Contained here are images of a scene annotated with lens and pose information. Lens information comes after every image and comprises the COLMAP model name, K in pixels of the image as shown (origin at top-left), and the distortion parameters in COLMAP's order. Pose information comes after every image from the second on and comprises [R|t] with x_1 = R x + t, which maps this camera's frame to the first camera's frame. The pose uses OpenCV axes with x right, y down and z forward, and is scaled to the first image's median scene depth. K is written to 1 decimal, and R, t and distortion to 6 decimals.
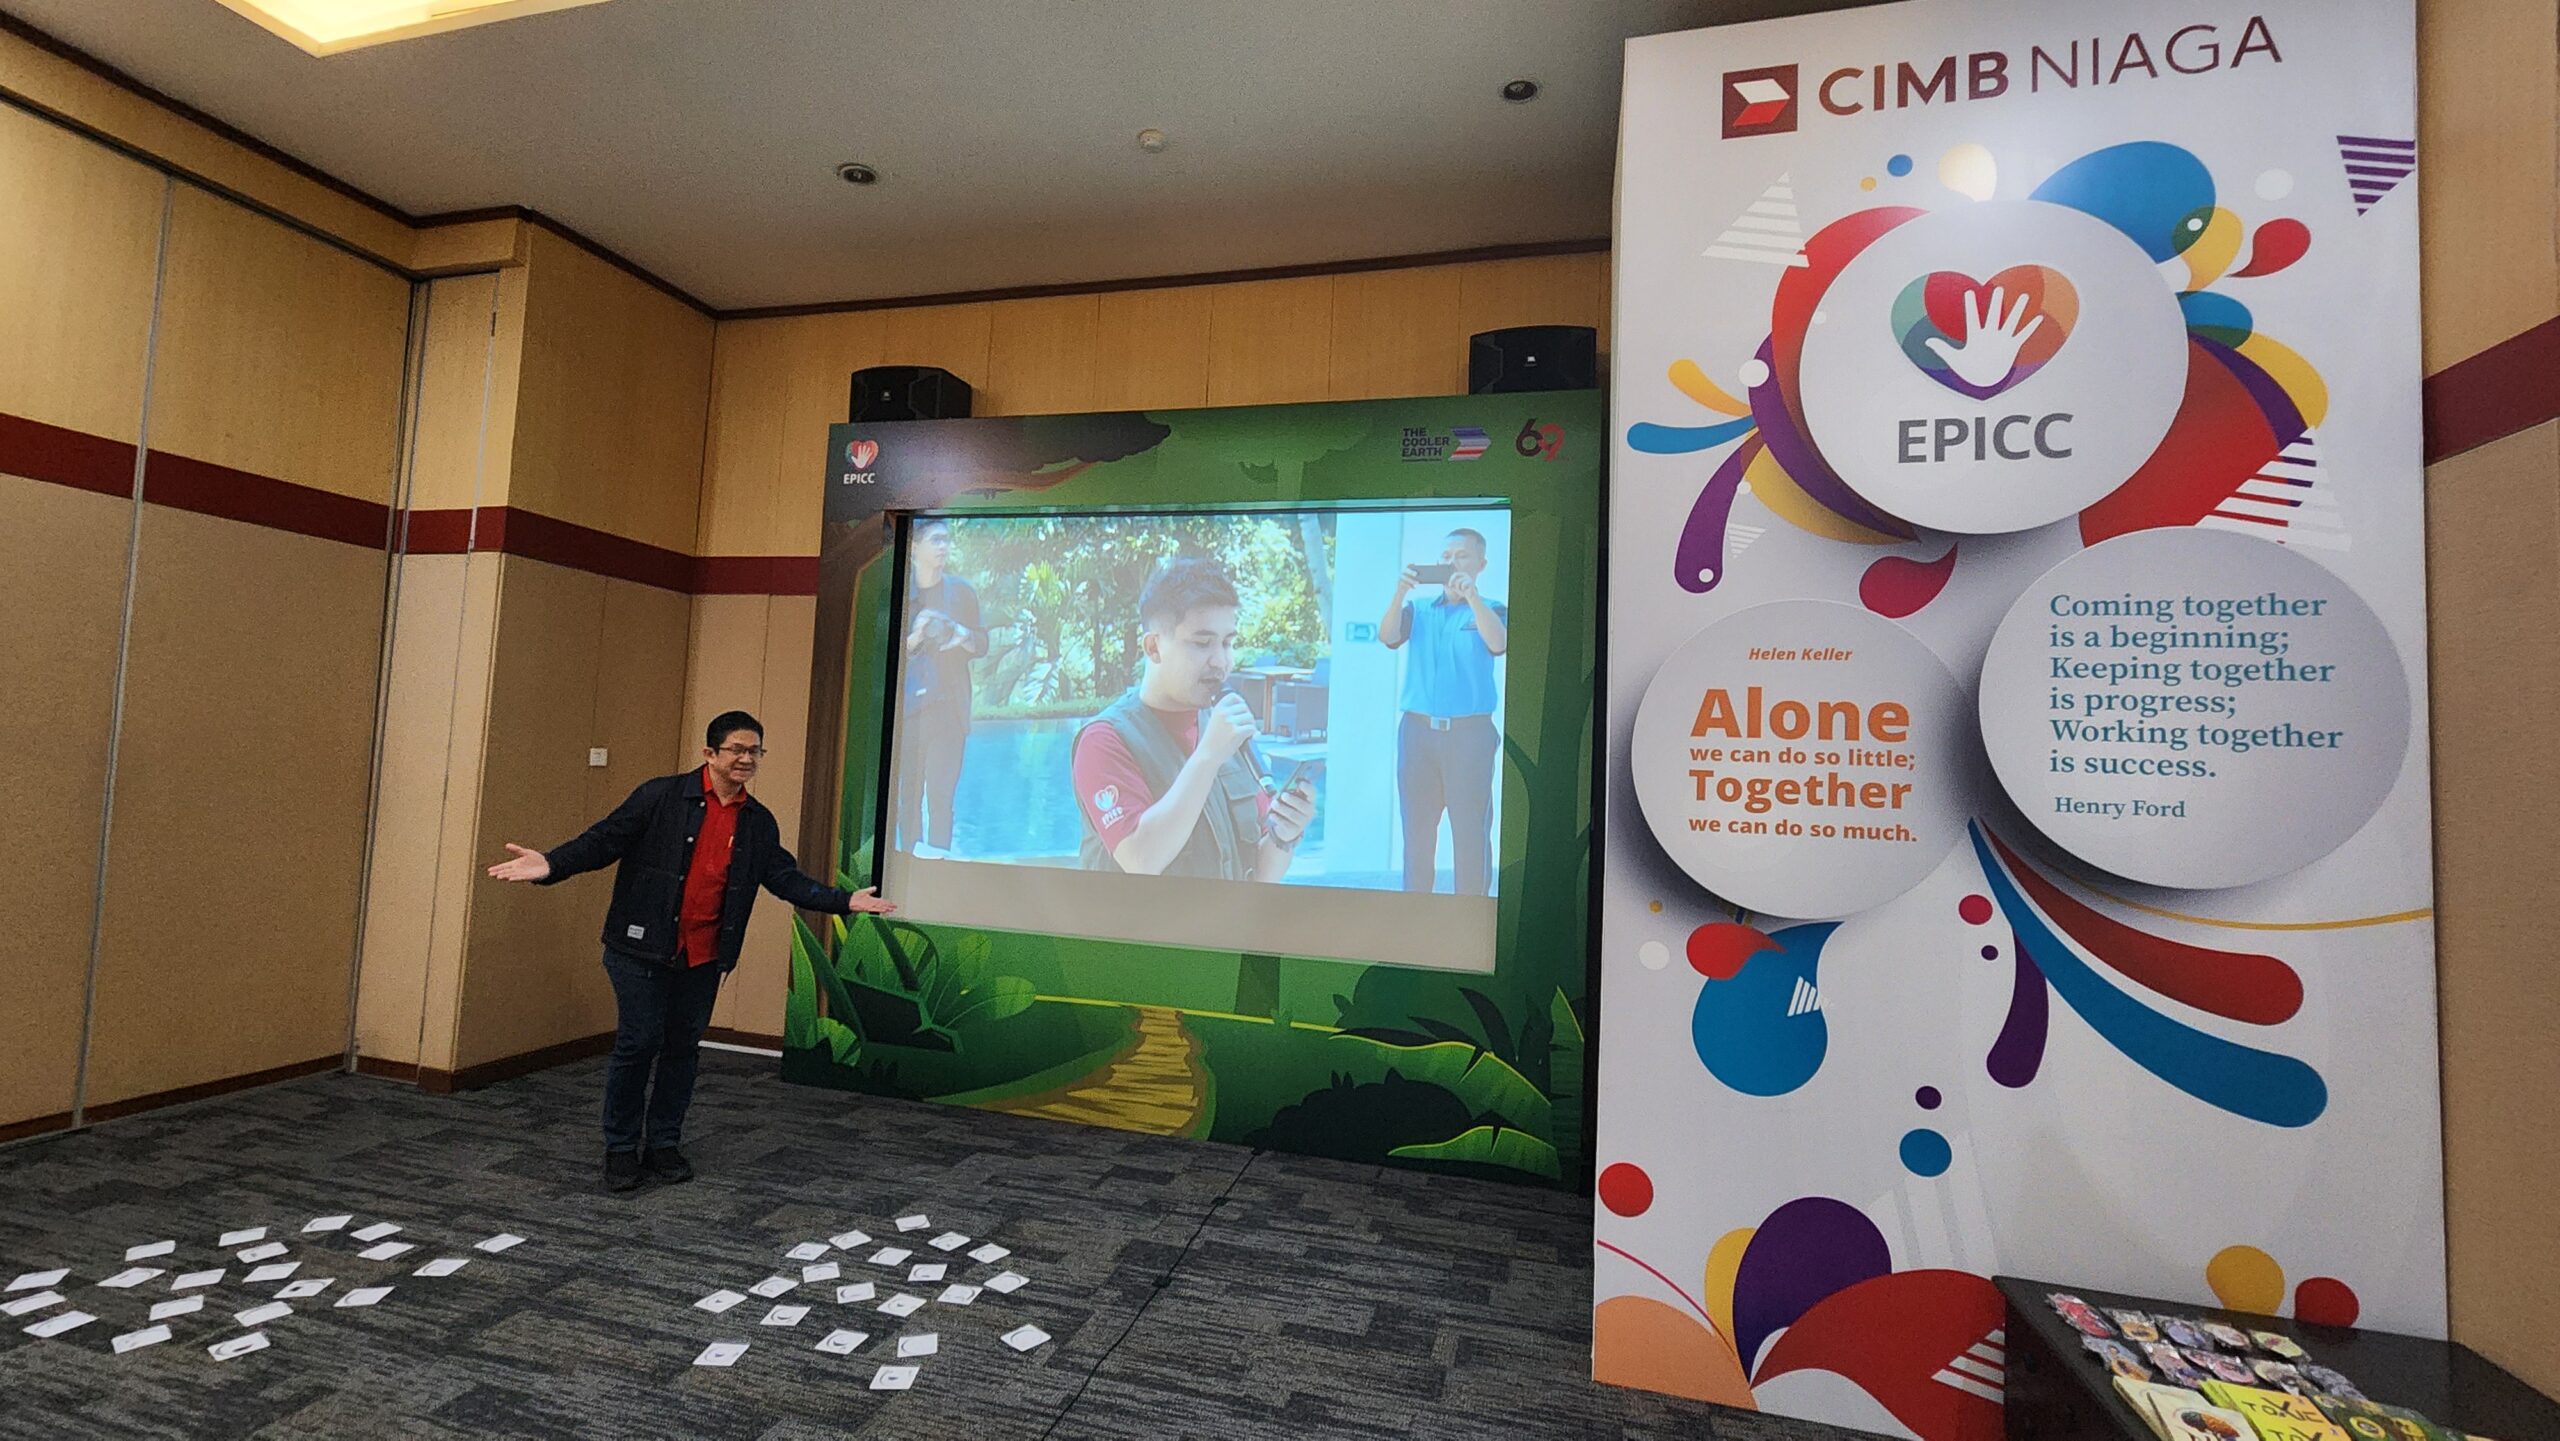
lens RADIAL K [[1108.8, 0, 1280.0], [0, 1108.8, 720.5], [0, 0, 1]] dist [-0.001952, -0.000085]
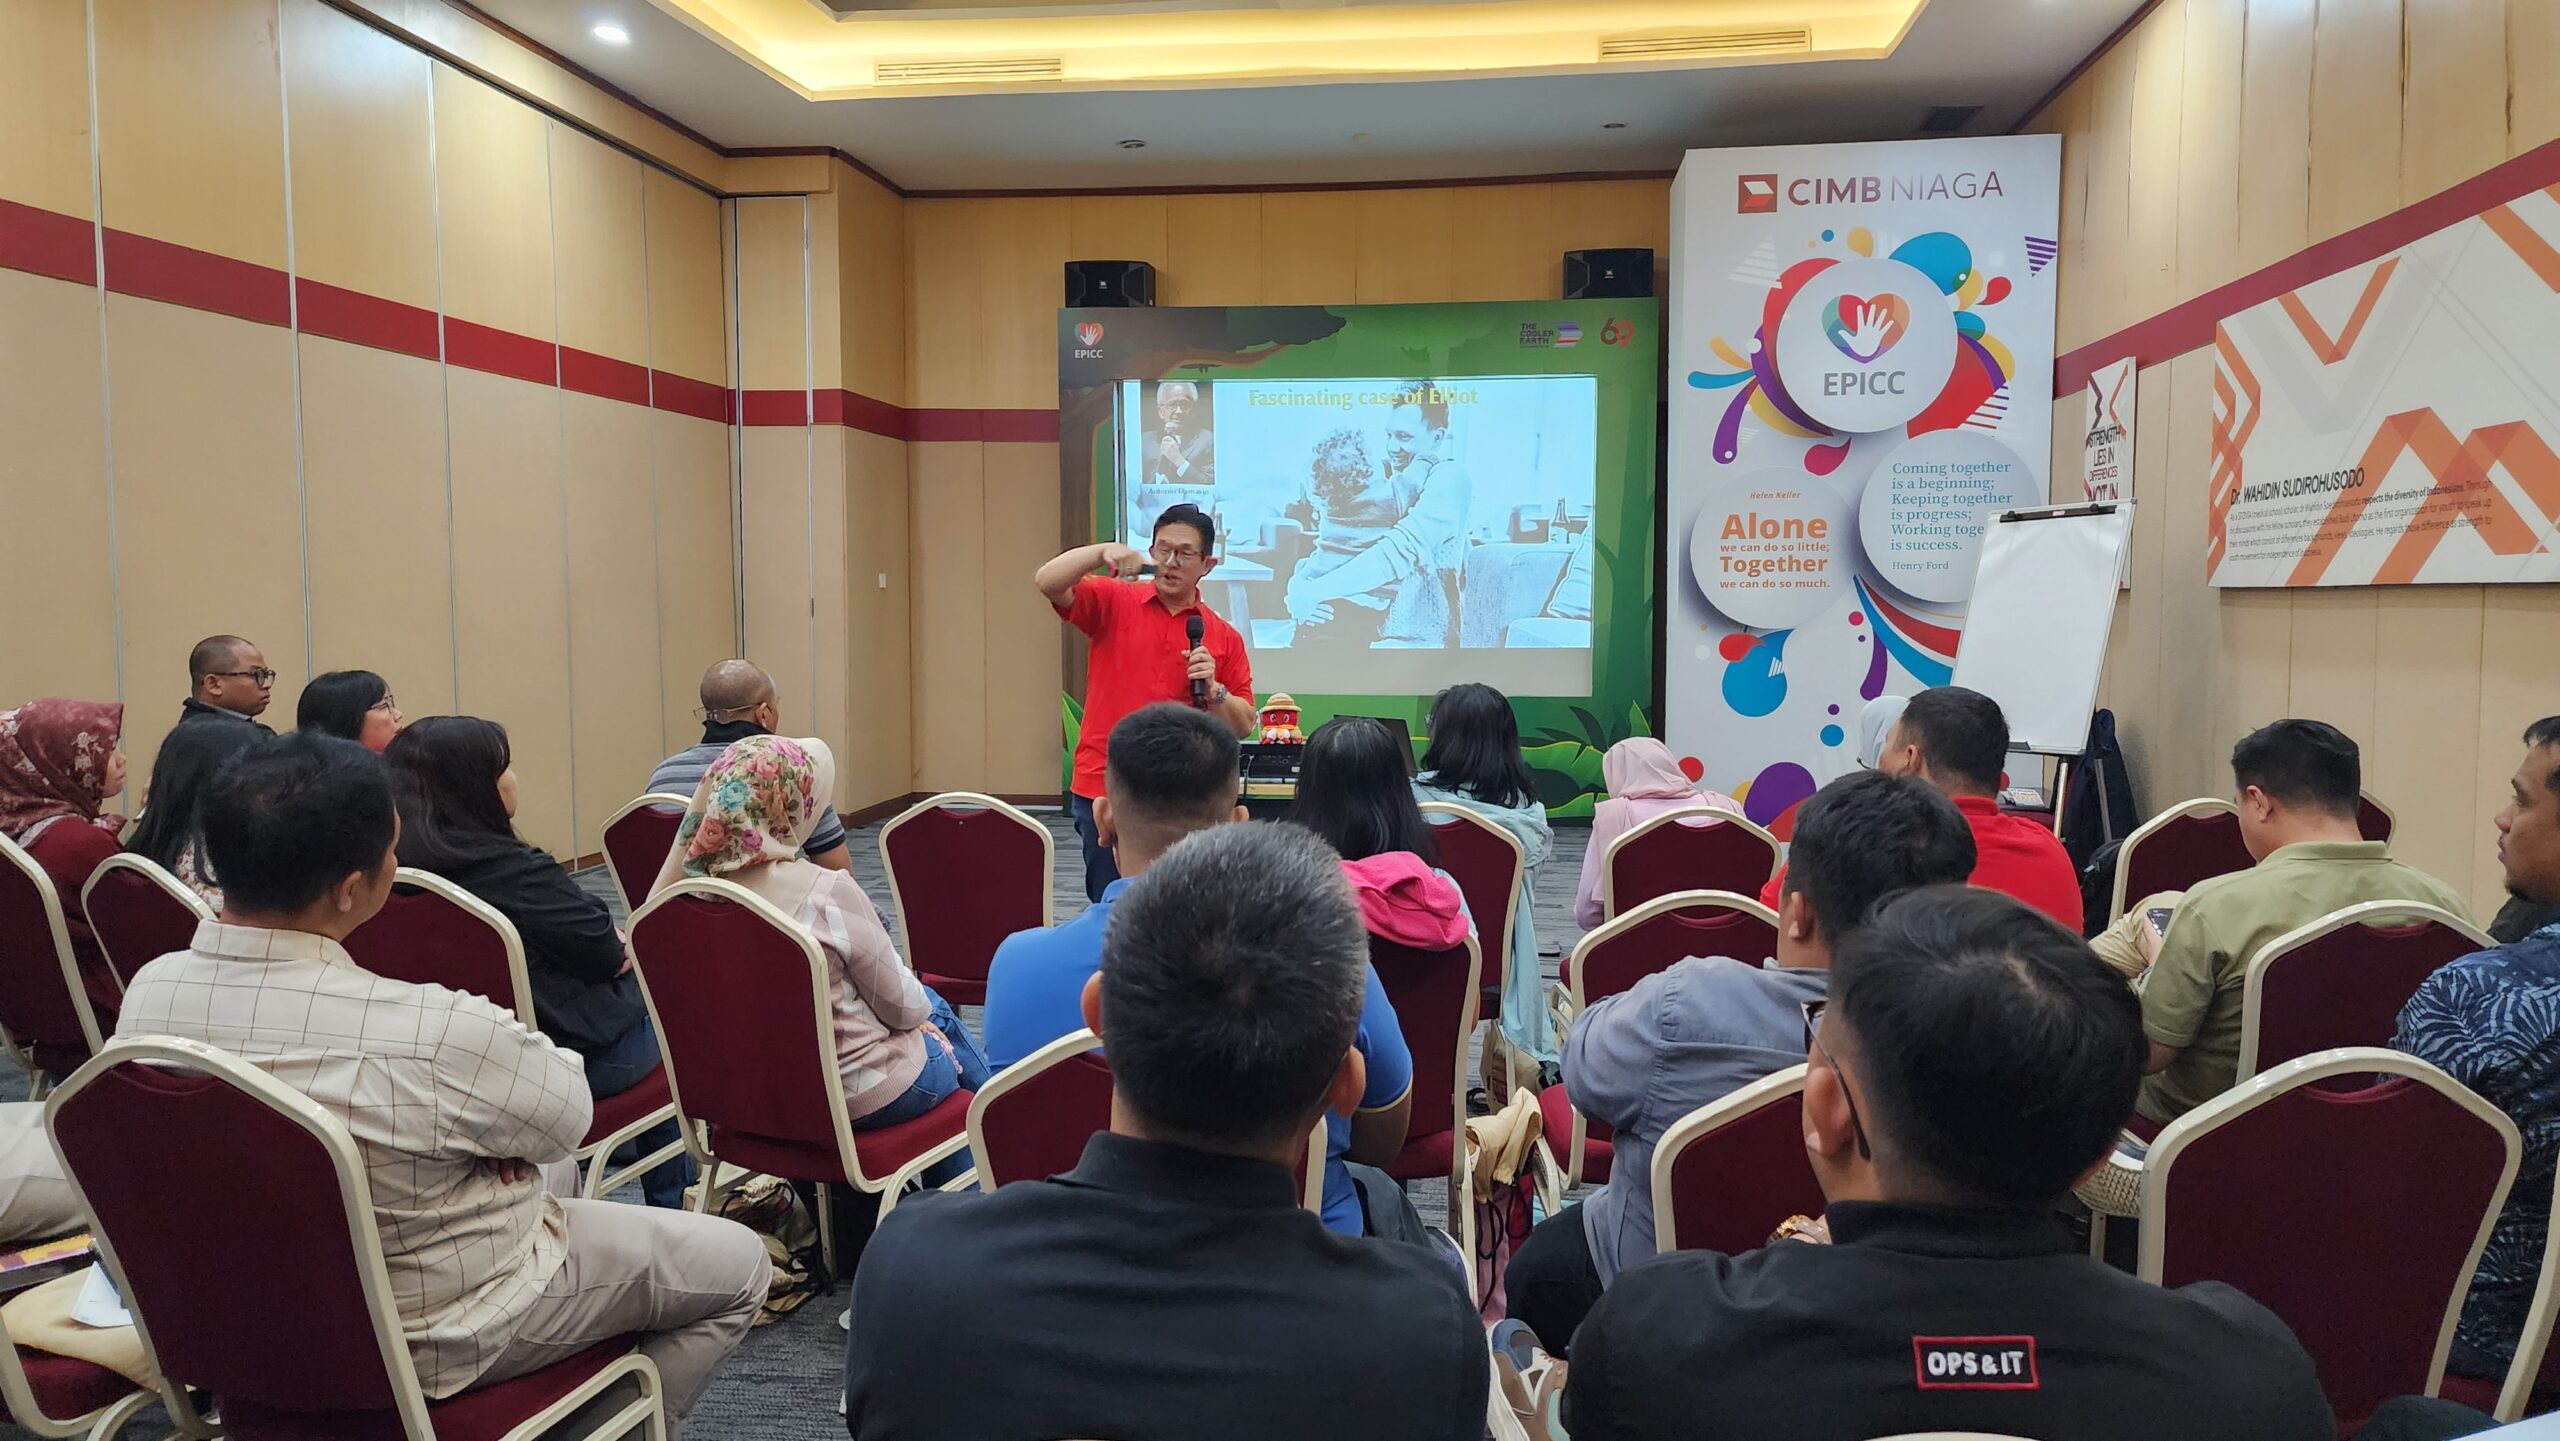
lens RADIAL K [[1666.3, 0, 1301.8], [0, 1666.3, 704.1], [0, 0, 1]] dist [0.150577, -0.302038]
pose [[0.991598, -0.050135, 0.119244, -0.742994], [0.035442, 0.991861, 0.122290, -0.088179], [-0.124404, -0.117036, 0.985305, -1.895816]]
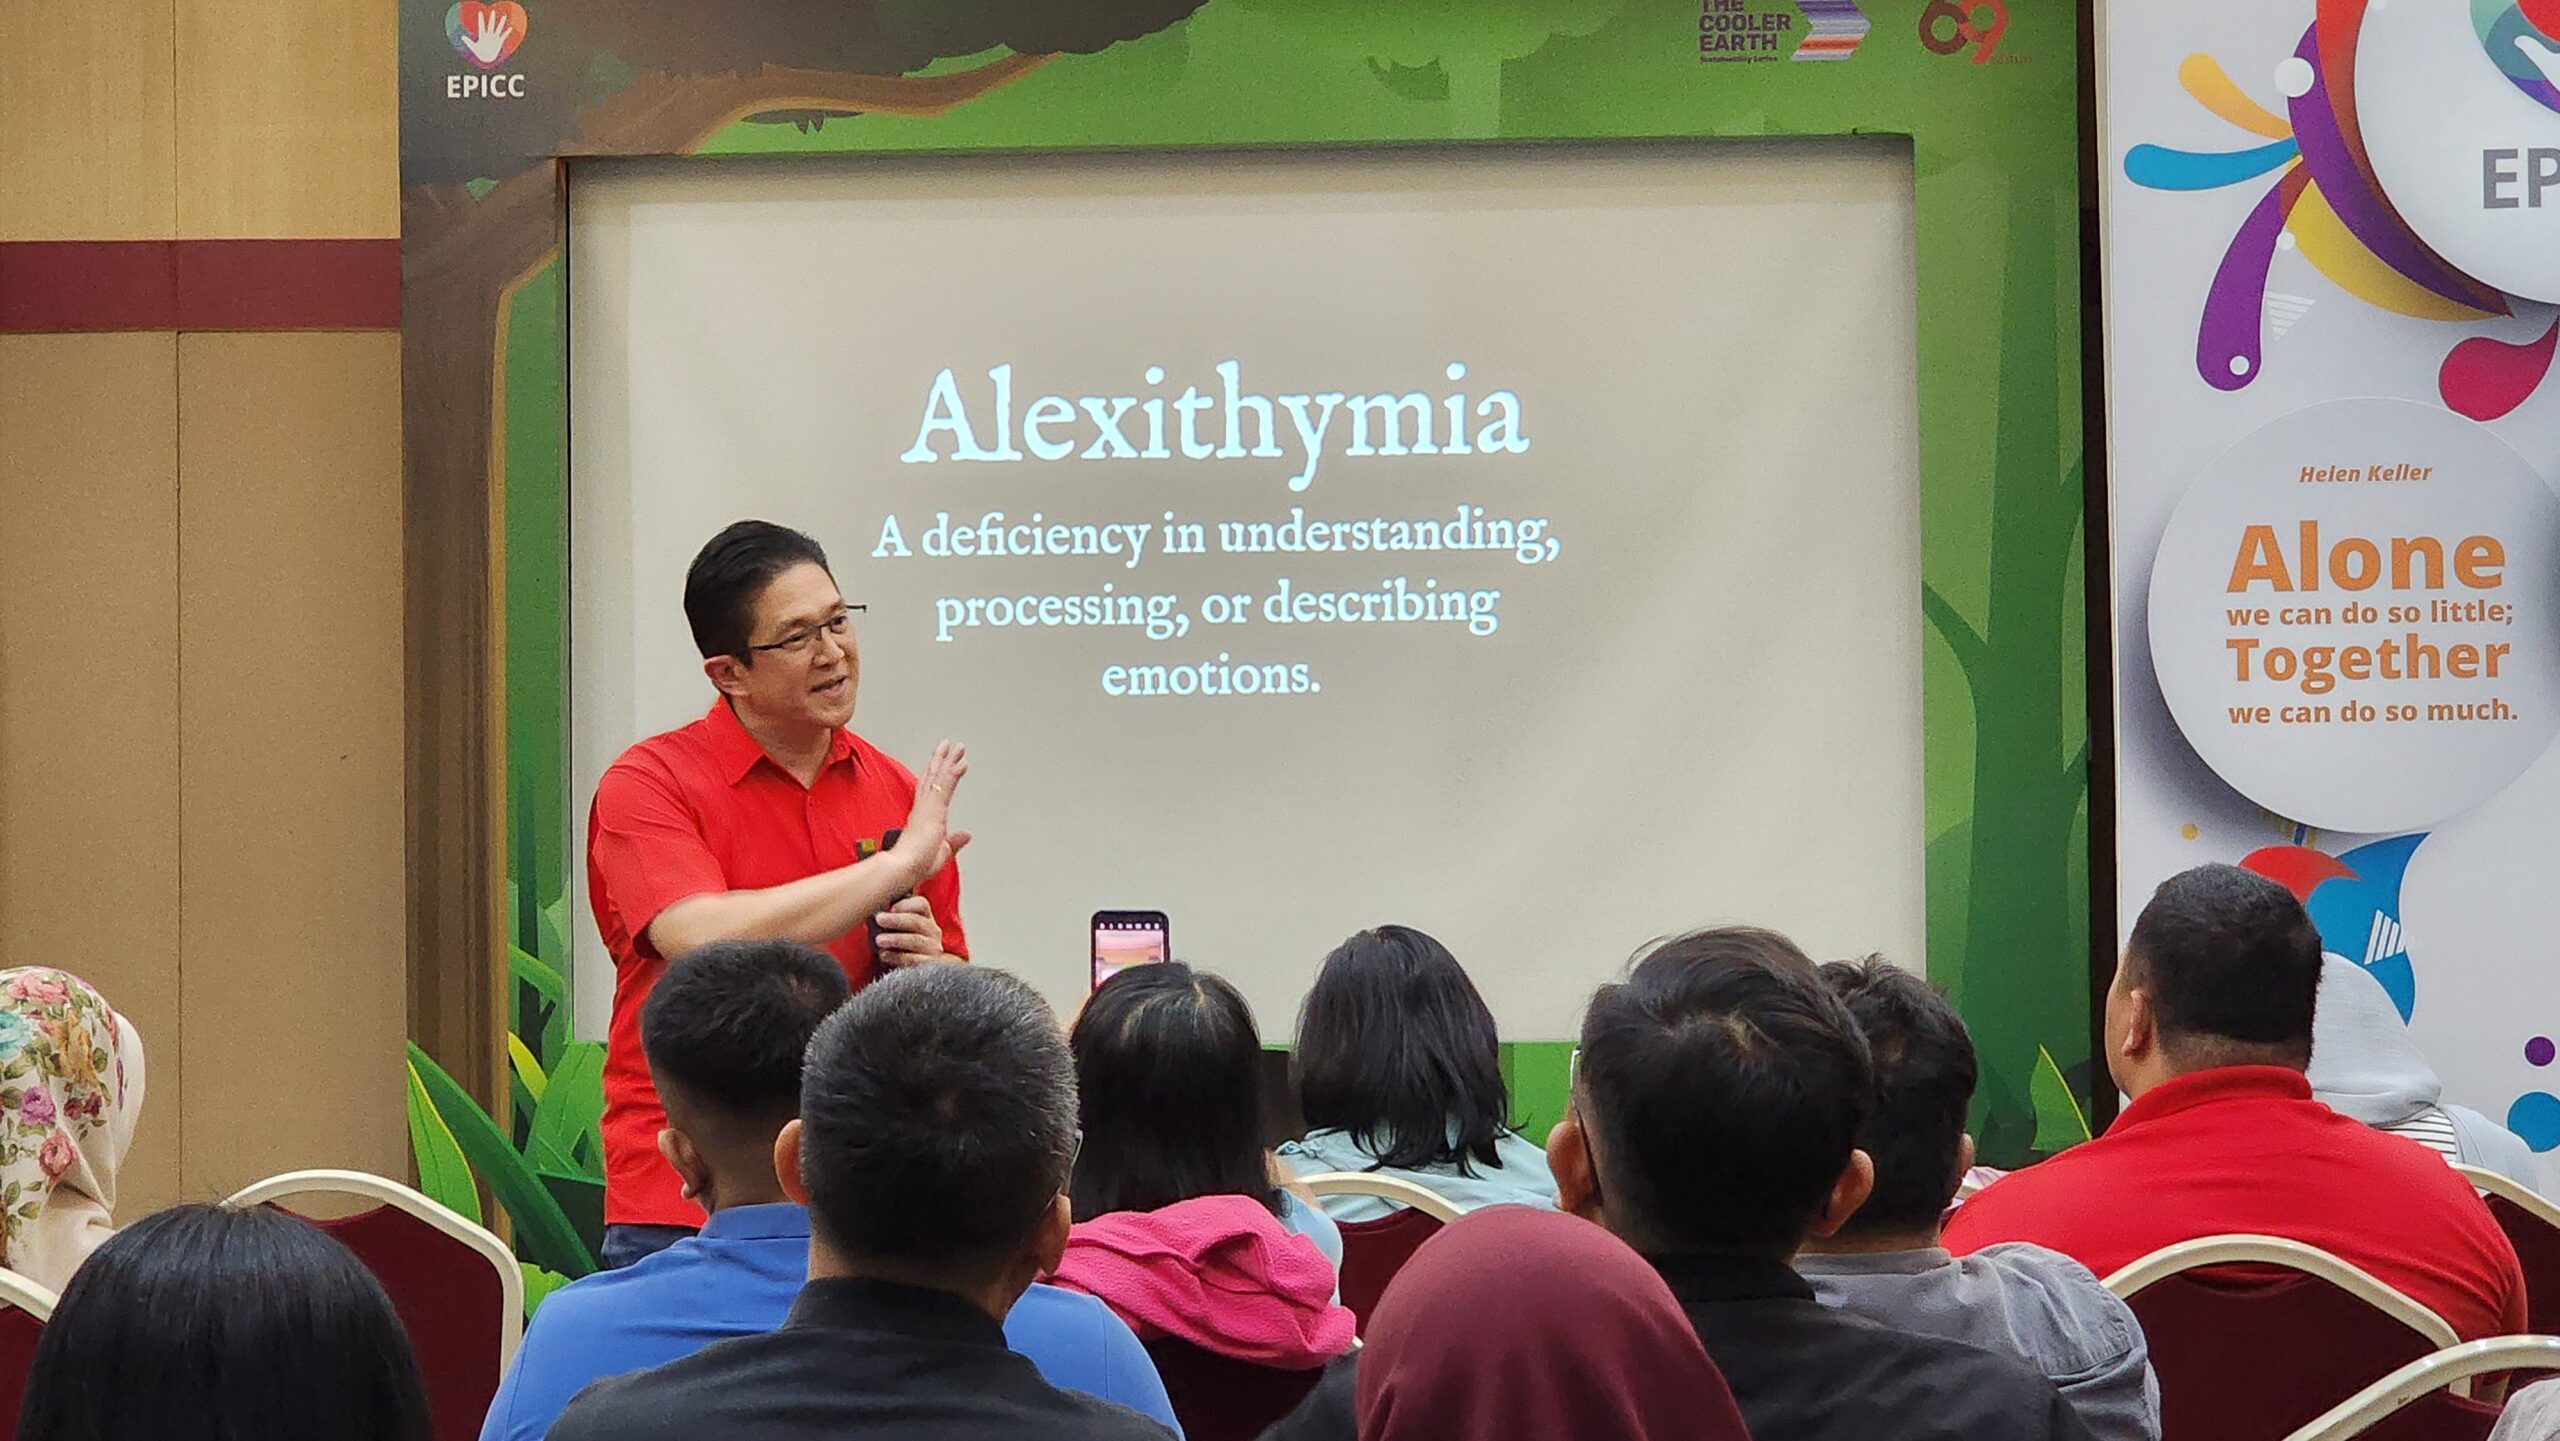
lens RADIAL K [[5843.2, 0, 1280.0], [0, 5843.2, 720.5], [0, 0, 1]] dist [0.004040, 0.727278]
pose [[0.987525, -0.053048, 0.148256, -0.819661], [0.046074, 0.997682, 0.050087, -0.124013], [-0.150570, -0.042632, 0.987680, -2.714277]]
